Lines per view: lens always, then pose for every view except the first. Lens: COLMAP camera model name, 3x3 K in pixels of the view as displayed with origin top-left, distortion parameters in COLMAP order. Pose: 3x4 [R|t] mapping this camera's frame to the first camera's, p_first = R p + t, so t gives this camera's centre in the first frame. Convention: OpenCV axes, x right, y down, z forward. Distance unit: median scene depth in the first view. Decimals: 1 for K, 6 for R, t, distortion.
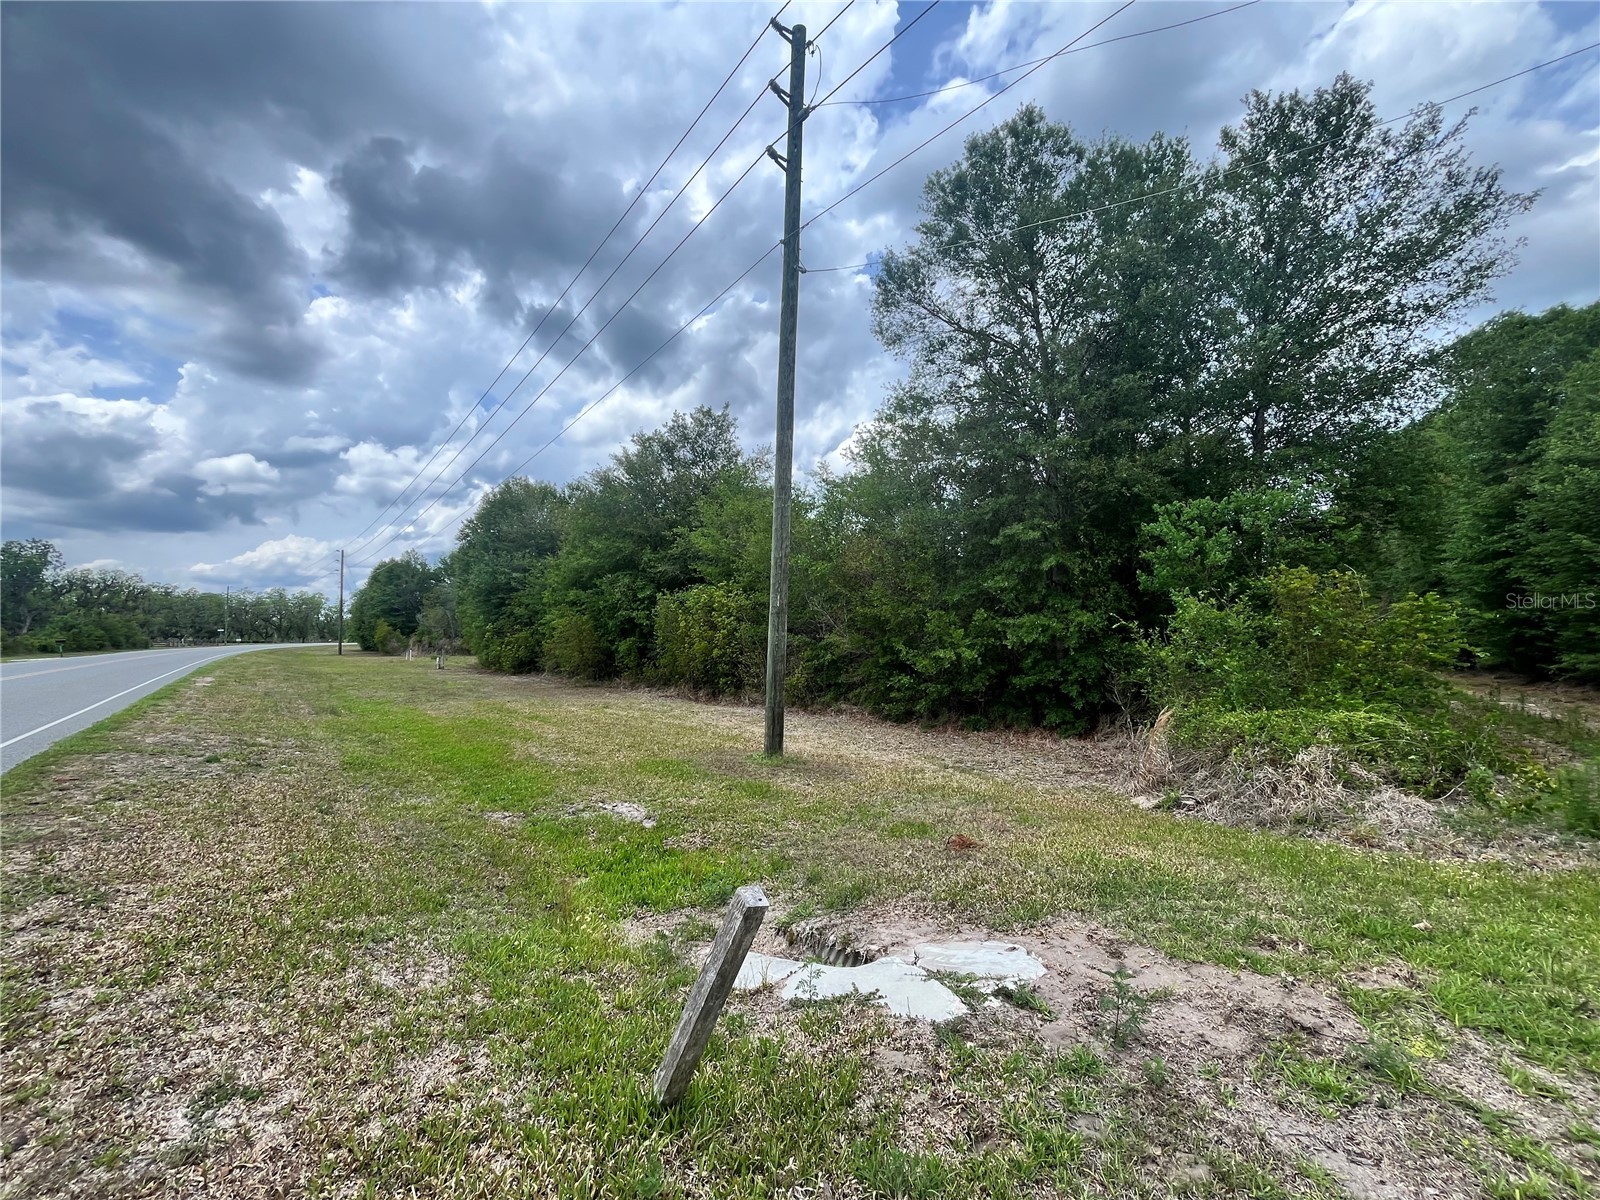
lens RADIAL K [[647.5, 0, 792.6], [0, 647.5, 600.8], [0, 0, 1]] dist [-0.002230, 0.000040]
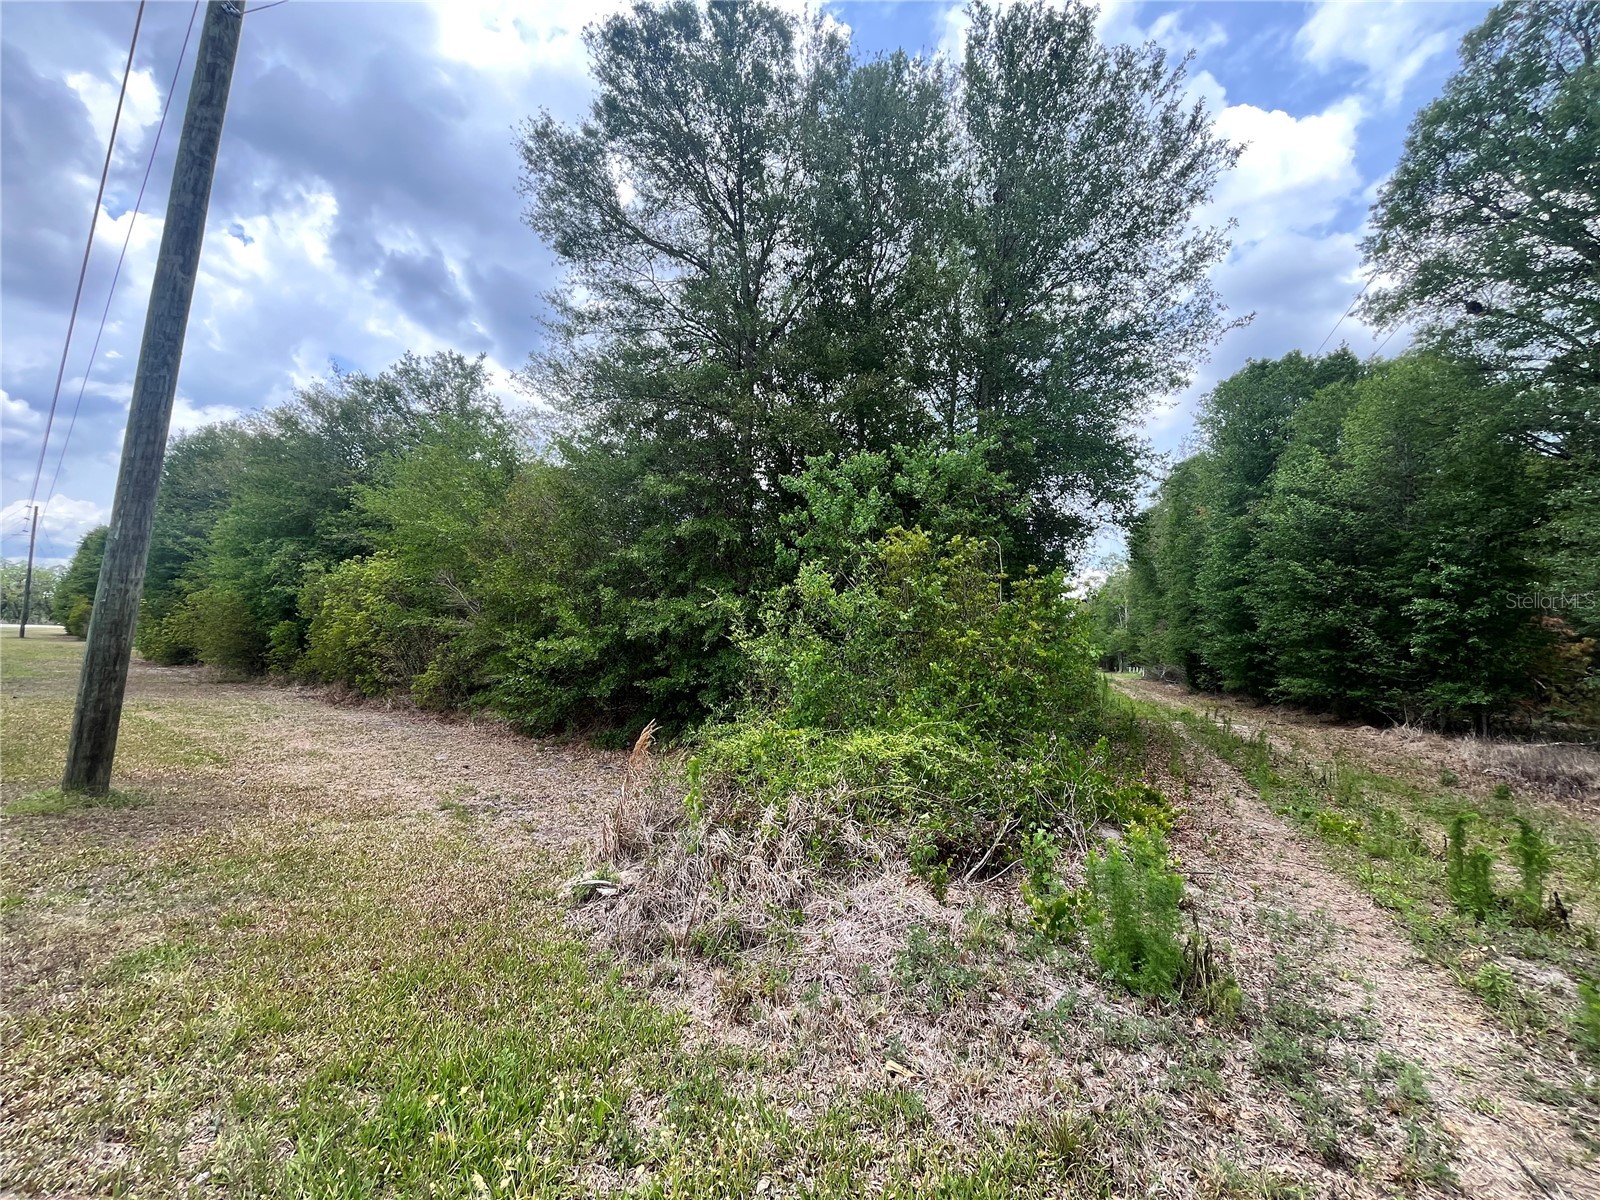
lens RADIAL K [[644.3, 0, 800.2], [0, 644.3, 596.8], [0, 0, 1]] dist [0.012799, -0.000940]
pose [[0.977347, 0.056035, 0.204091, 0.191674], [-0.051574, 0.998301, -0.027112, 0.017941], [-0.205264, 0.015972, 0.978576, 0.120923]]
